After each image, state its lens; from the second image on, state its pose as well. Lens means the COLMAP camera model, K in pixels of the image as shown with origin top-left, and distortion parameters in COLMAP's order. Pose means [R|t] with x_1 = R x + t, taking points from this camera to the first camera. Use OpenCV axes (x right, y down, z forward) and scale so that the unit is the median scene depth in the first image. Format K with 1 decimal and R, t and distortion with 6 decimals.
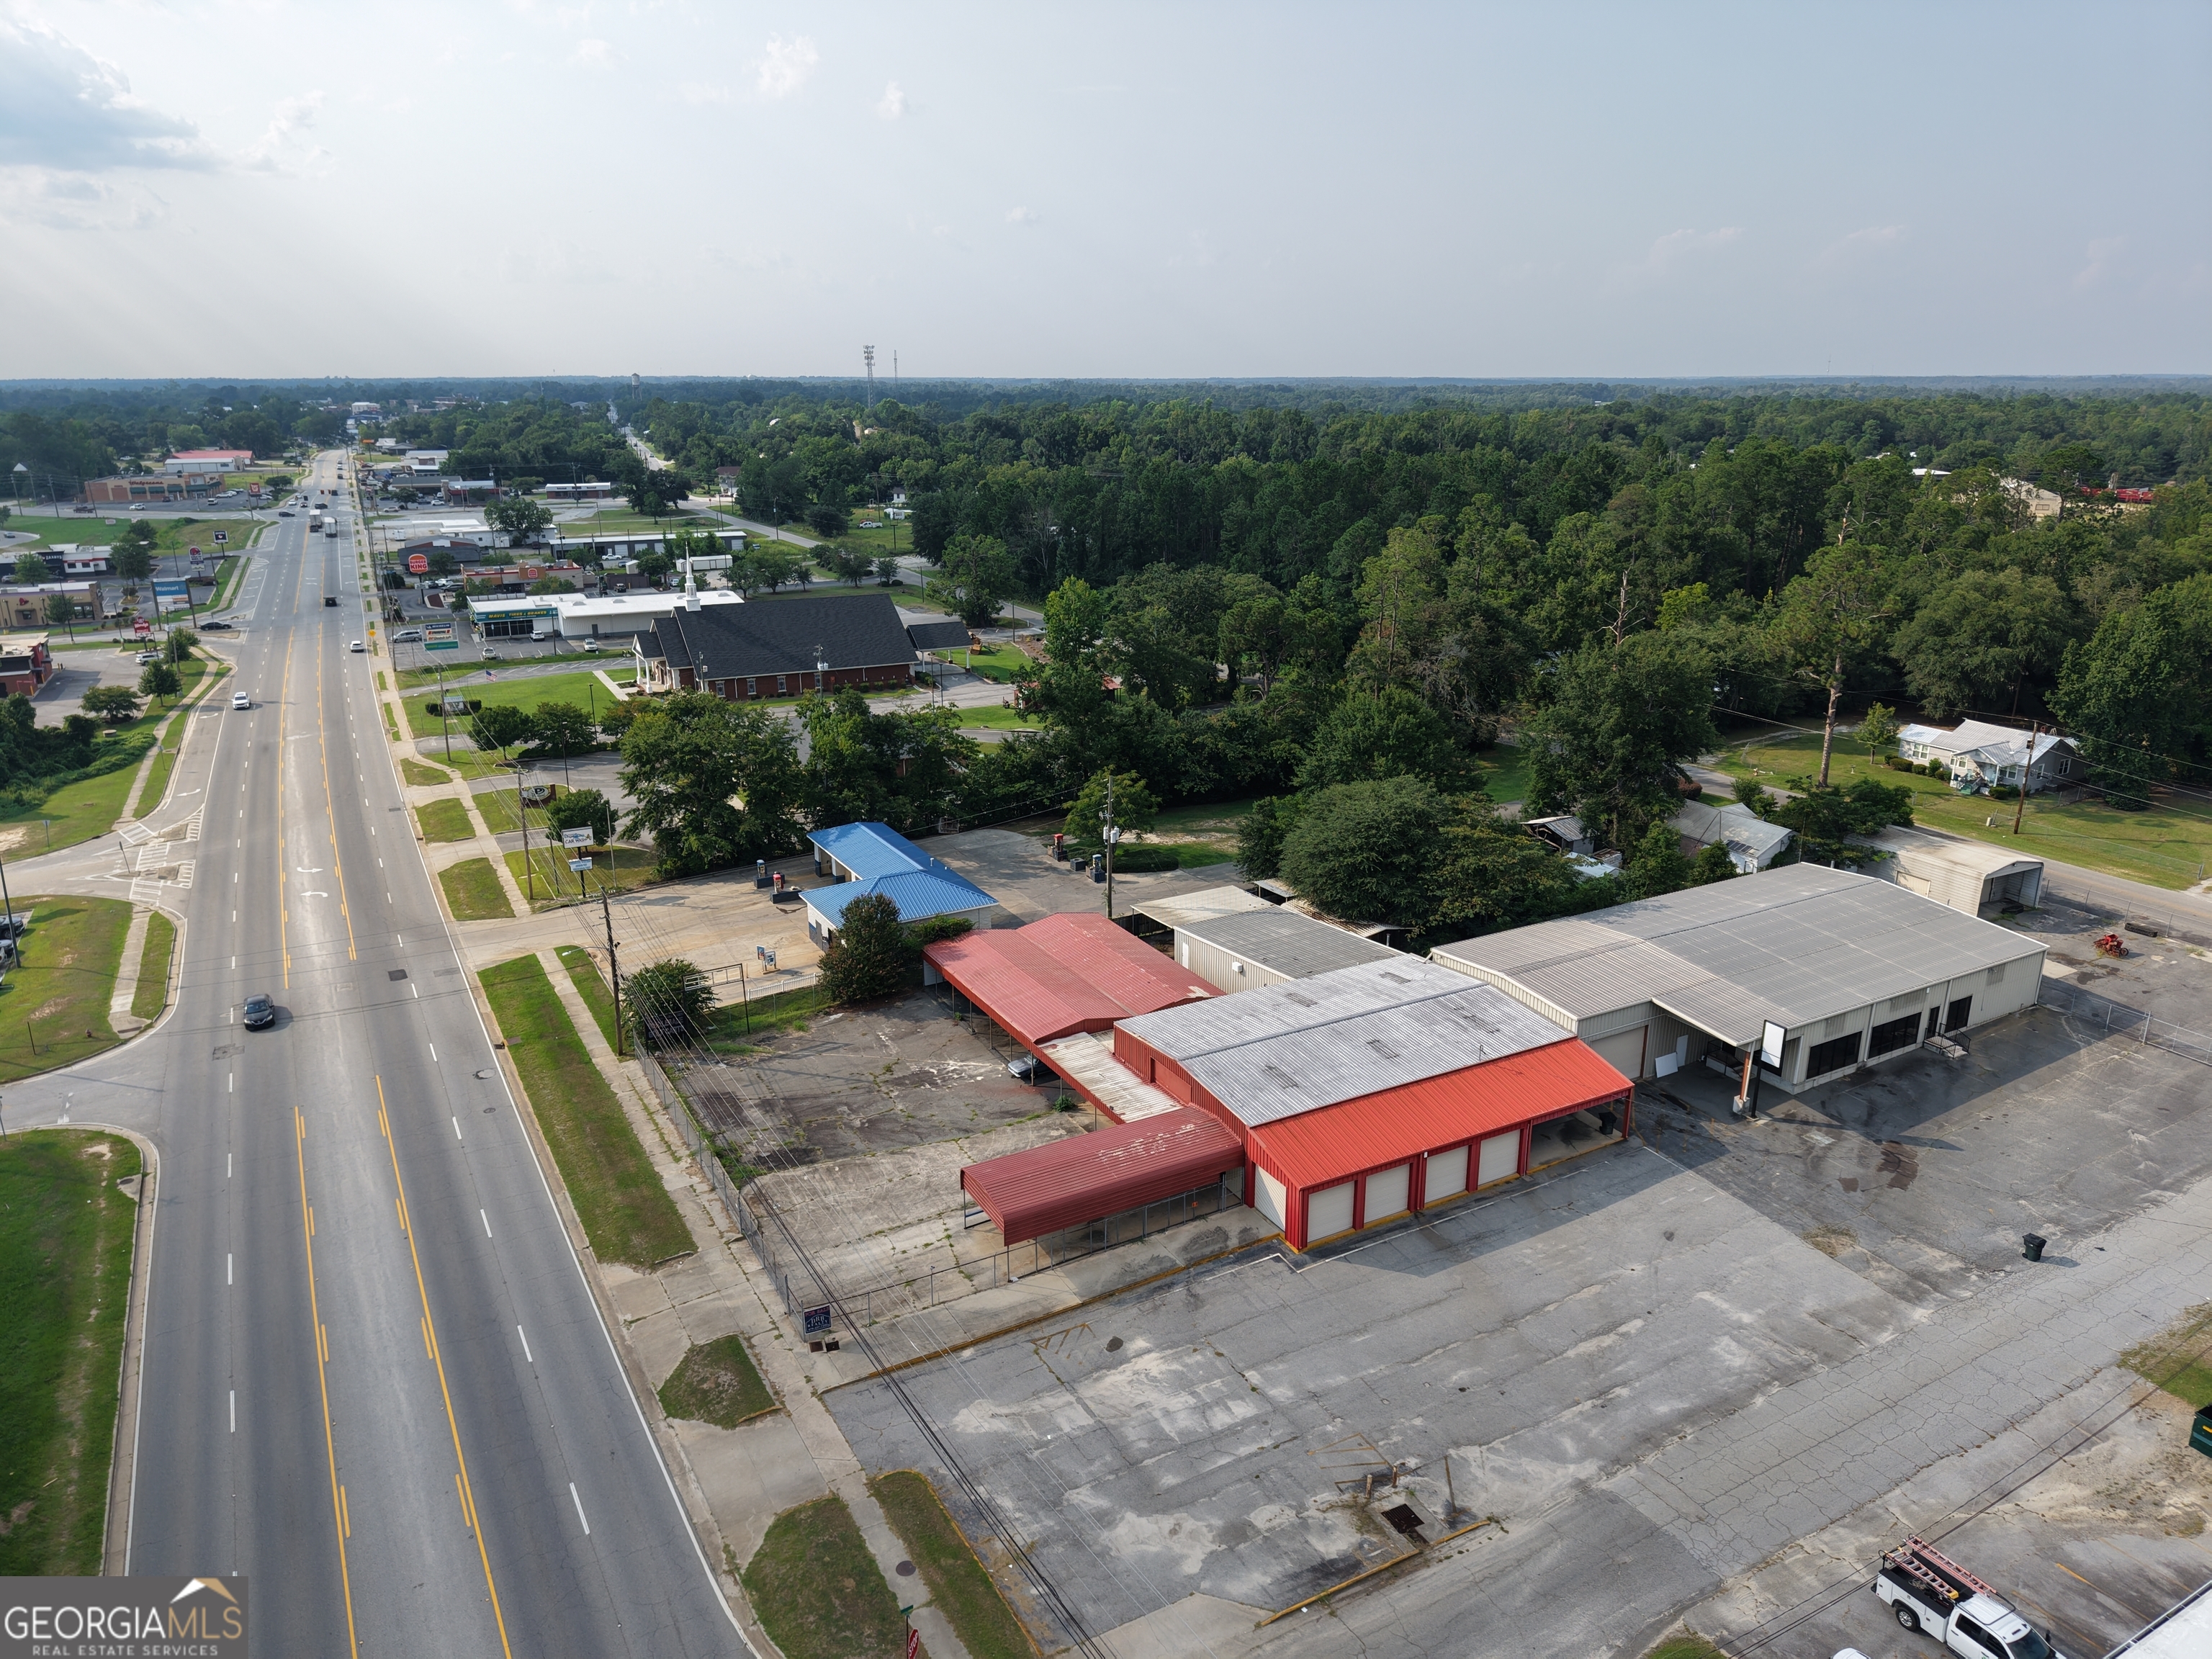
lens RADIAL K [[1480.9, 0, 1099.2], [0, 1480.9, 825.3], [0, 0, 1]] dist [0.025051, -0.020890]
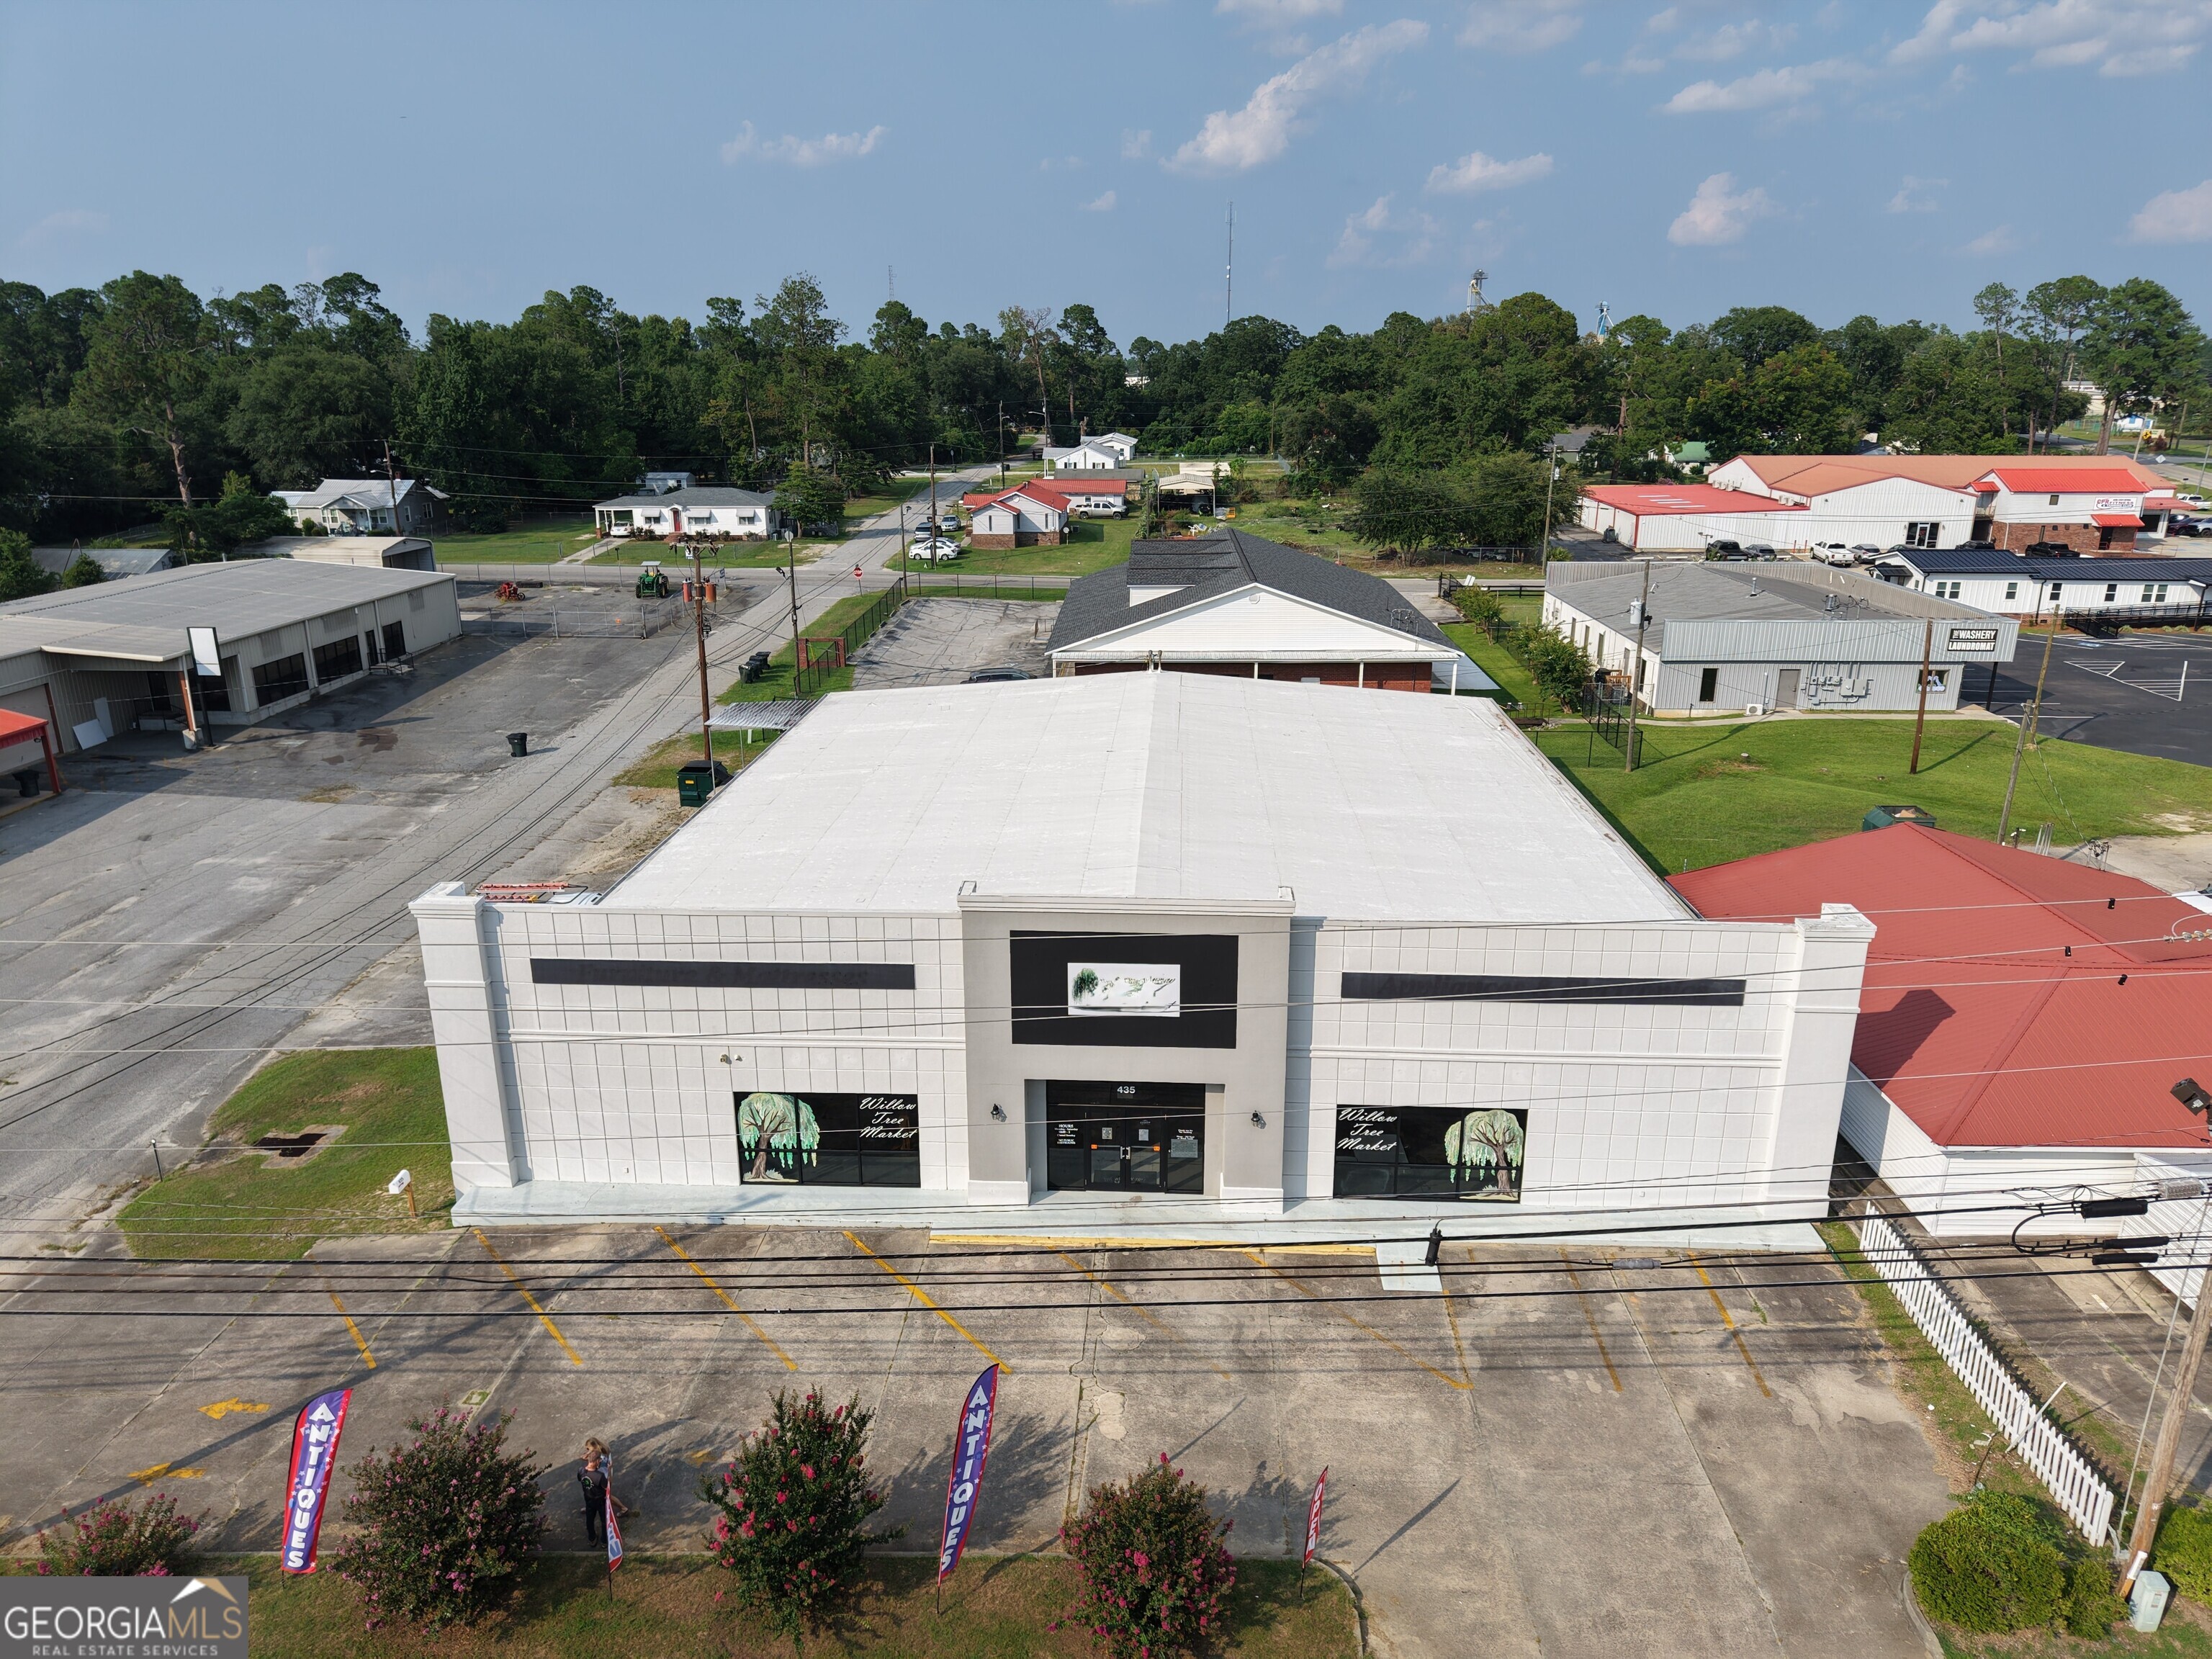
lens RADIAL K [[1469.4, 0, 1105.8], [0, 1469.4, 820.5], [0, 0, 1]] dist [0.044995, -0.049527]
pose [[0.527925, -0.251510, 0.811195, -0.004832], [0.250573, 0.958753, 0.134187, 0.243581], [-0.811485, 0.132423, 0.569171, 0.072832]]
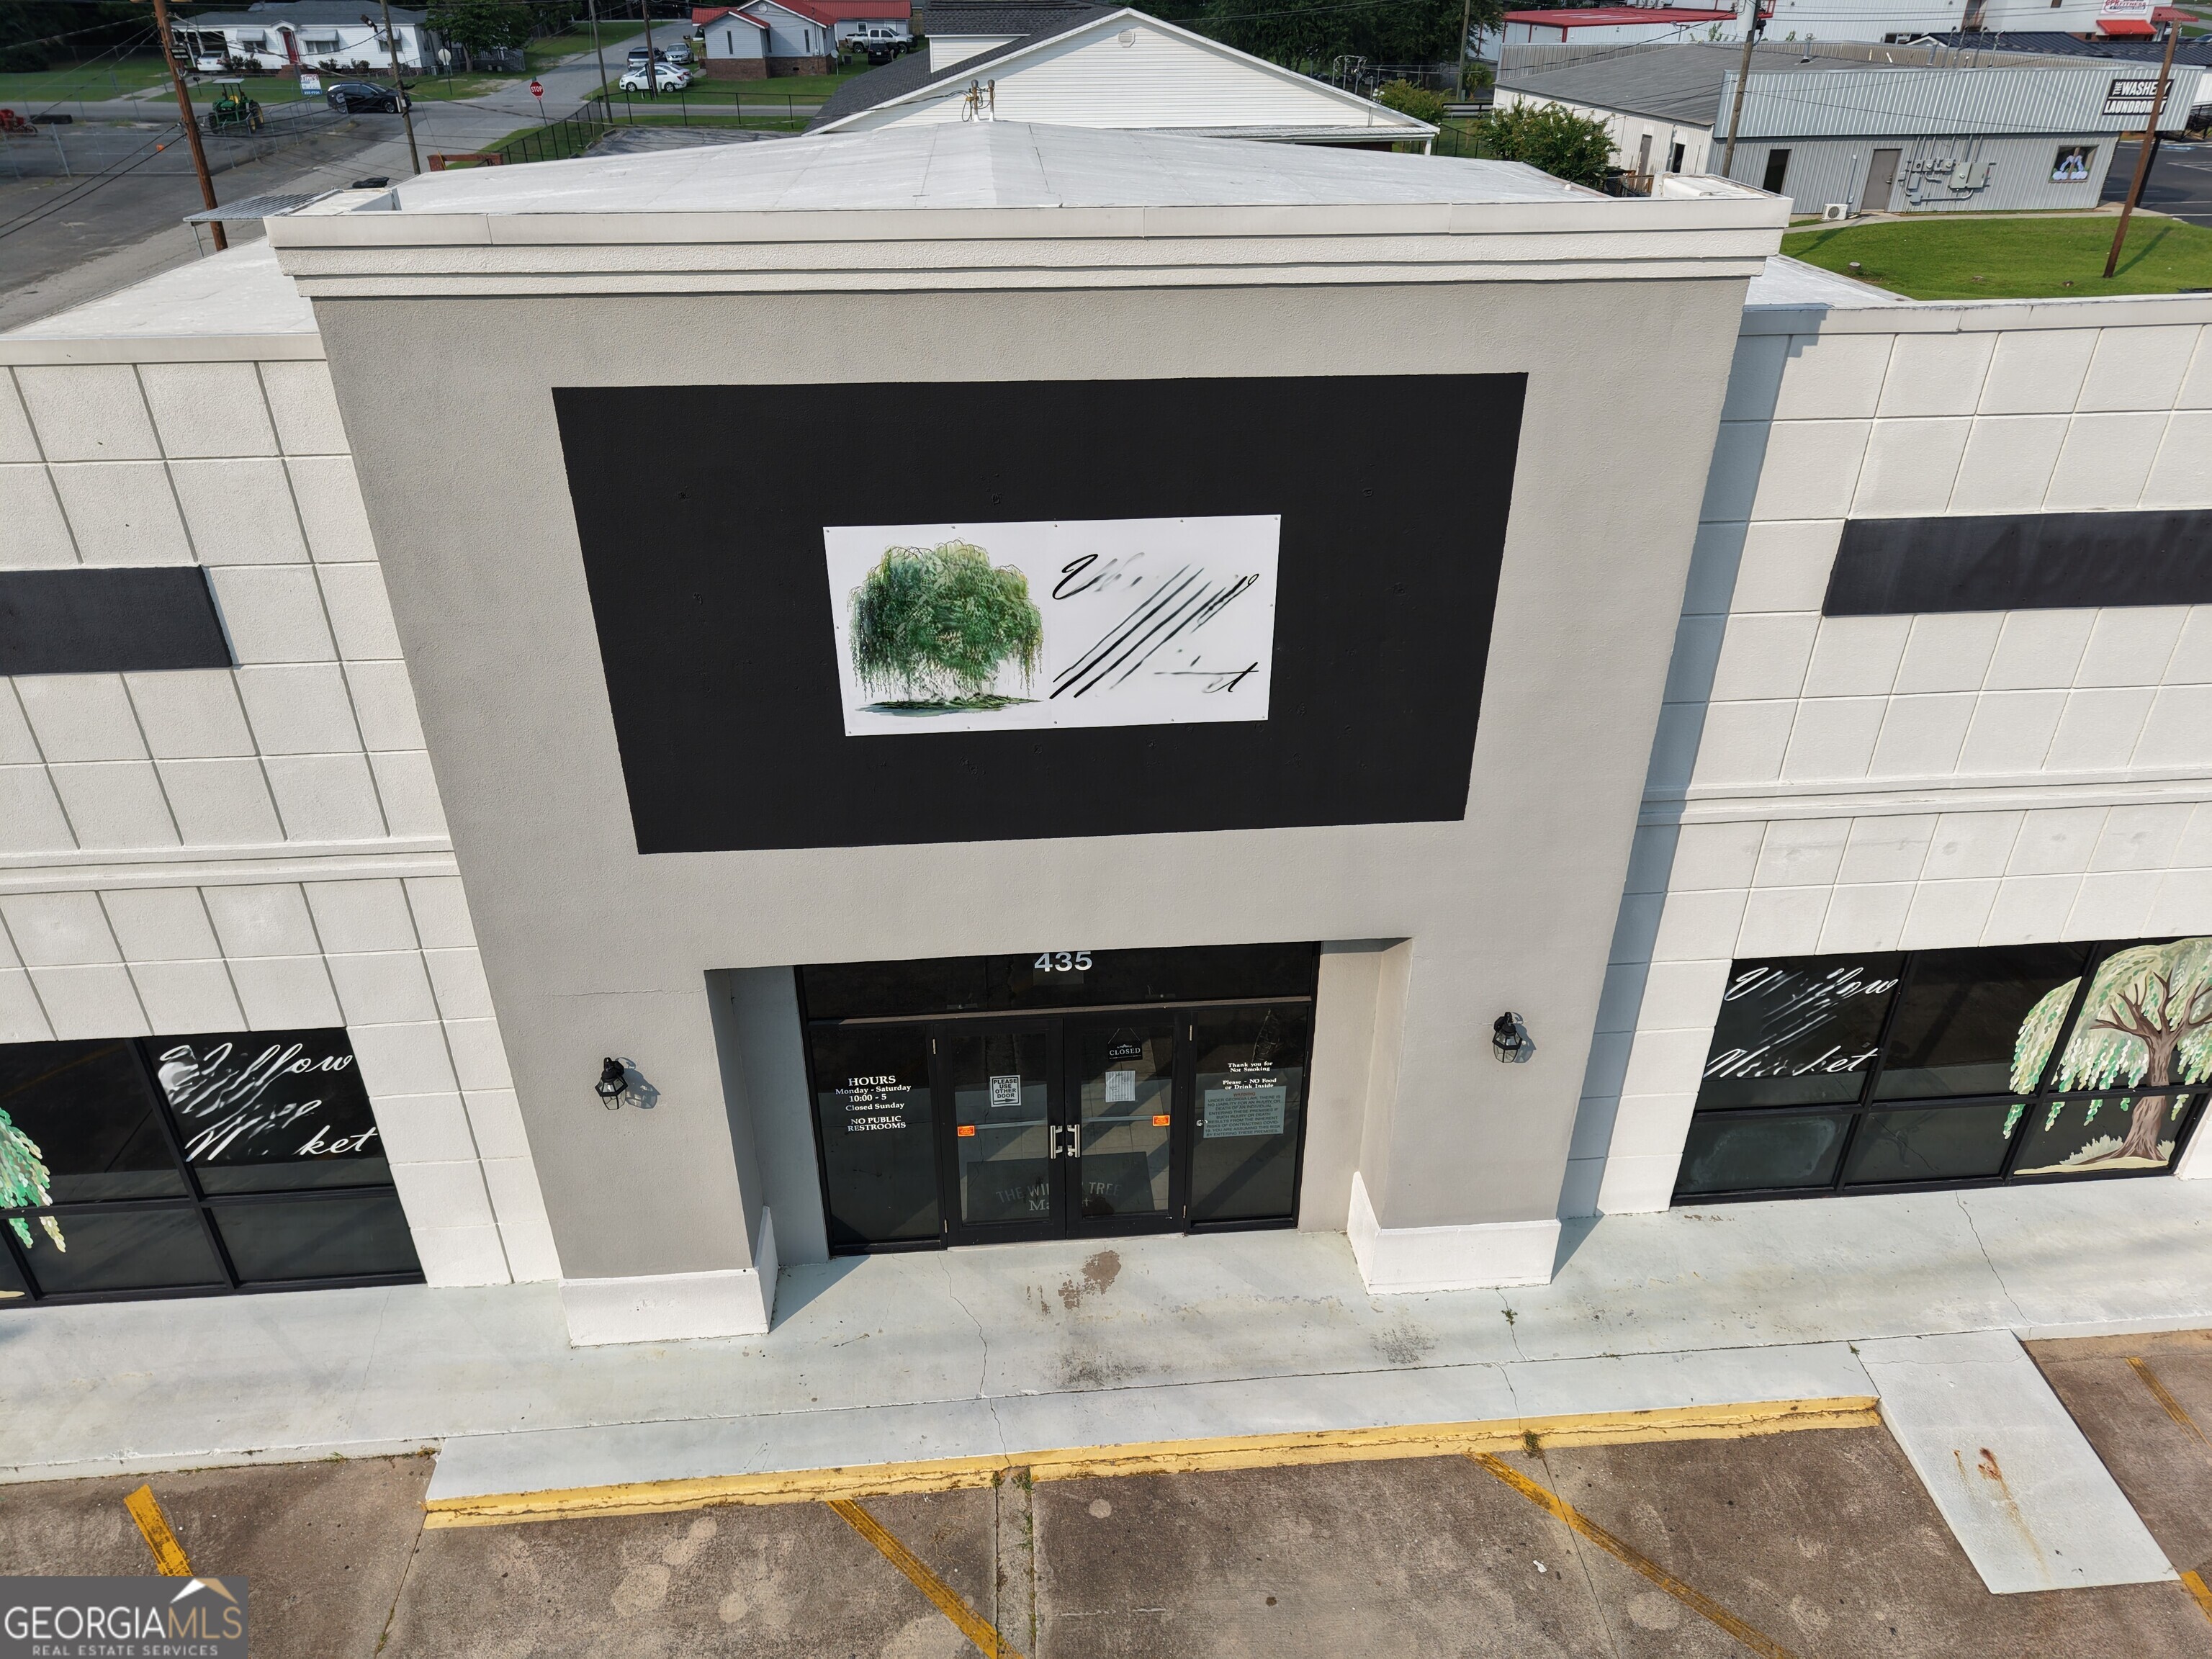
lens RADIAL K [[1480.9, 0, 1099.2], [0, 1480.9, 825.3], [0, 0, 1]] dist [0.025051, -0.020890]
pose [[0.414946, -0.455845, 0.787417, 0.197765], [0.268633, 0.888239, 0.372650, 0.308822], [-0.869285, 0.056897, 0.491027, 0.229626]]
